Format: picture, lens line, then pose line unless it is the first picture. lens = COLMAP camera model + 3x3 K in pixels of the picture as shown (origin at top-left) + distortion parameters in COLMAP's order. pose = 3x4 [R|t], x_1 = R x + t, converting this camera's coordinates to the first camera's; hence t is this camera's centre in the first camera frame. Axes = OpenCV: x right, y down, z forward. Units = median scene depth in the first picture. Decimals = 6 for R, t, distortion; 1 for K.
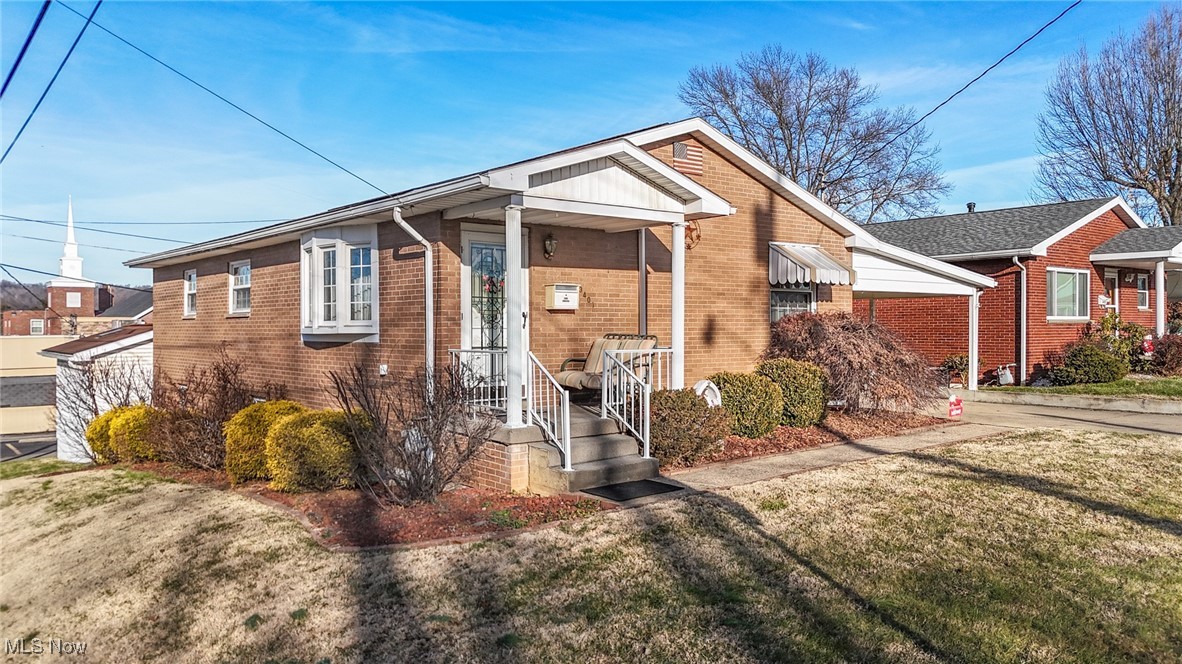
lens RADIAL K [[878.8, 0, 591.0], [0, 878.8, 332.0], [0, 0, 1]] dist [0.080606, -0.075142]
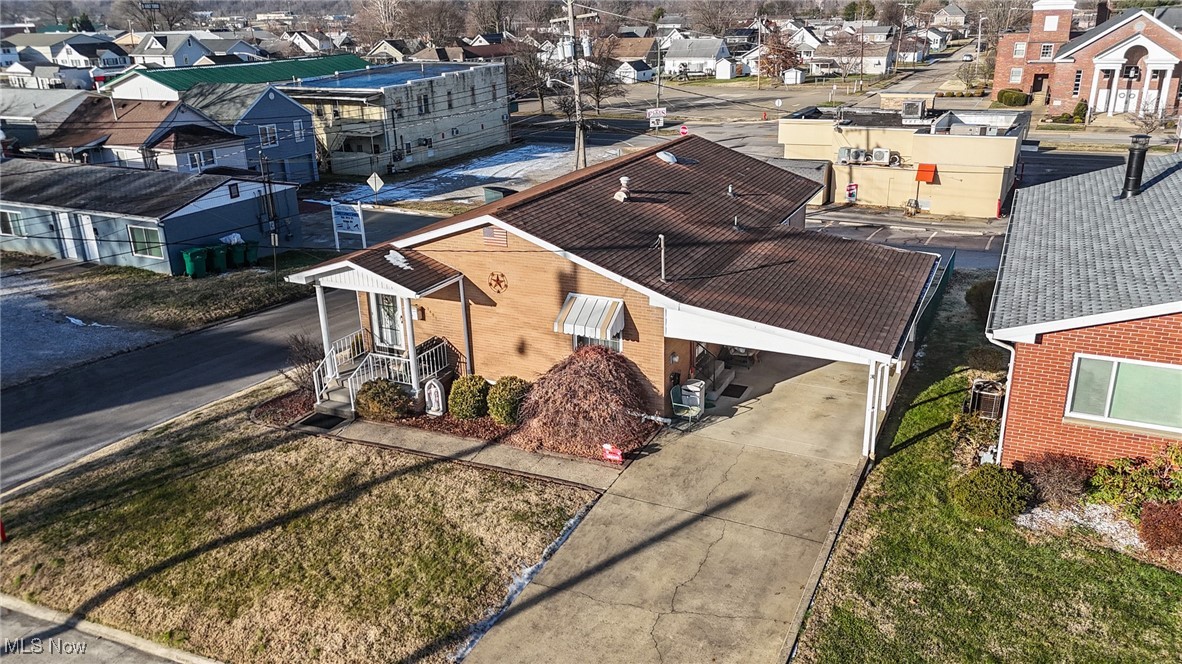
lens RADIAL K [[896.2, 0, 591.0], [0, 896.2, 332.0], [0, 0, 1]] dist [0.089813, -0.080014]
pose [[0.424618, 0.302733, -0.853260, 1.526745], [0.016951, 0.939617, 0.341808, -0.557977], [0.905214, -0.159601, 0.393846, 0.493721]]
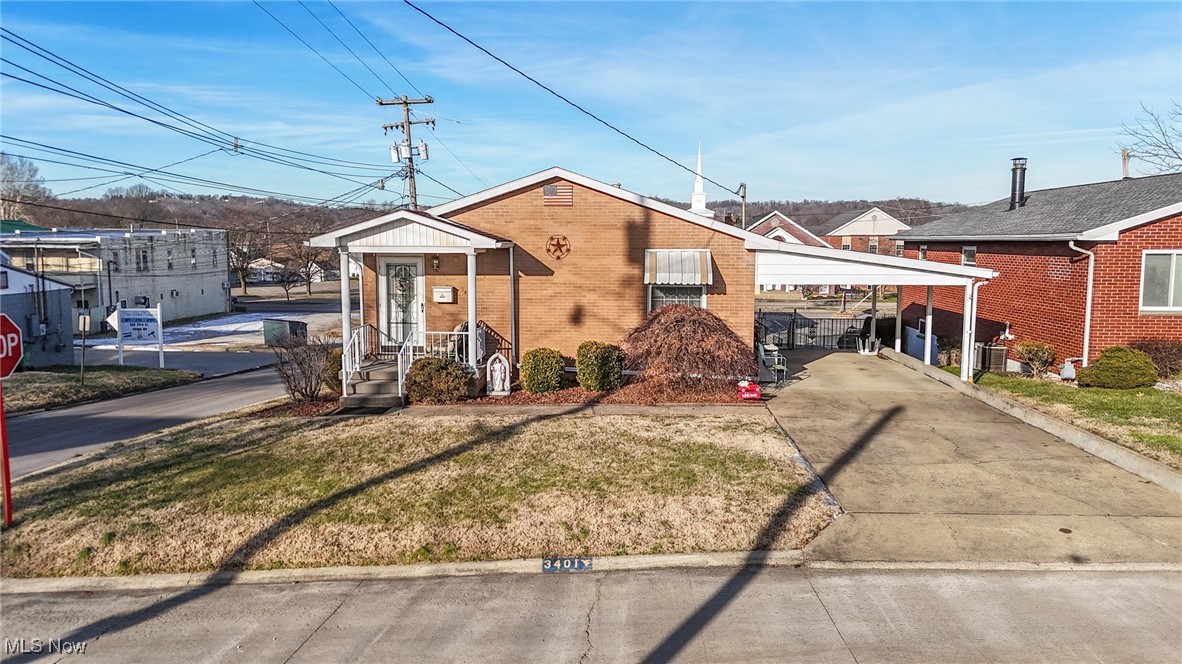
lens RADIAL K [[870.2, 0, 591.0], [0, 870.2, 332.0], [0, 0, 1]] dist [0.124759, -0.156048]
pose [[0.738964, 0.076673, -0.669368, 1.076260], [-0.010346, 0.994678, 0.102514, -0.118854], [0.673666, -0.068829, 0.735824, -0.012767]]
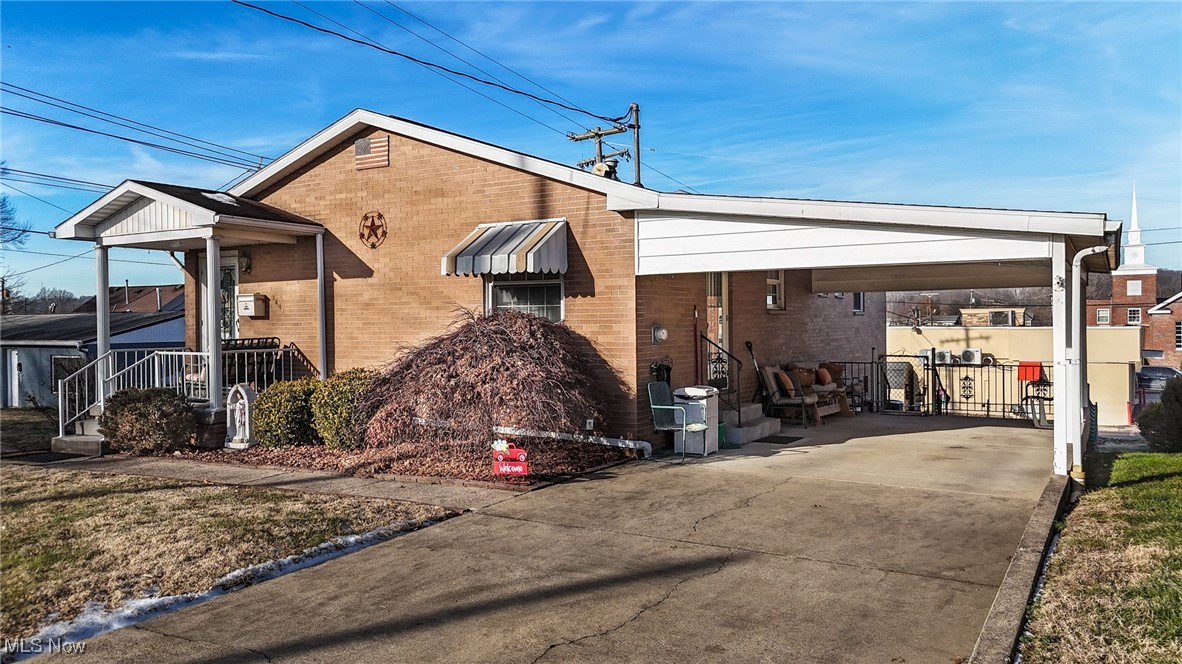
lens RADIAL K [[878.8, 0, 591.0], [0, 878.8, 332.0], [0, 0, 1]] dist [0.080606, -0.075142]
pose [[0.345073, 0.011059, -0.938511, 1.053115], [0.002196, 0.999918, 0.012590, -0.015364], [0.938573, -0.006406, 0.345020, 0.867701]]
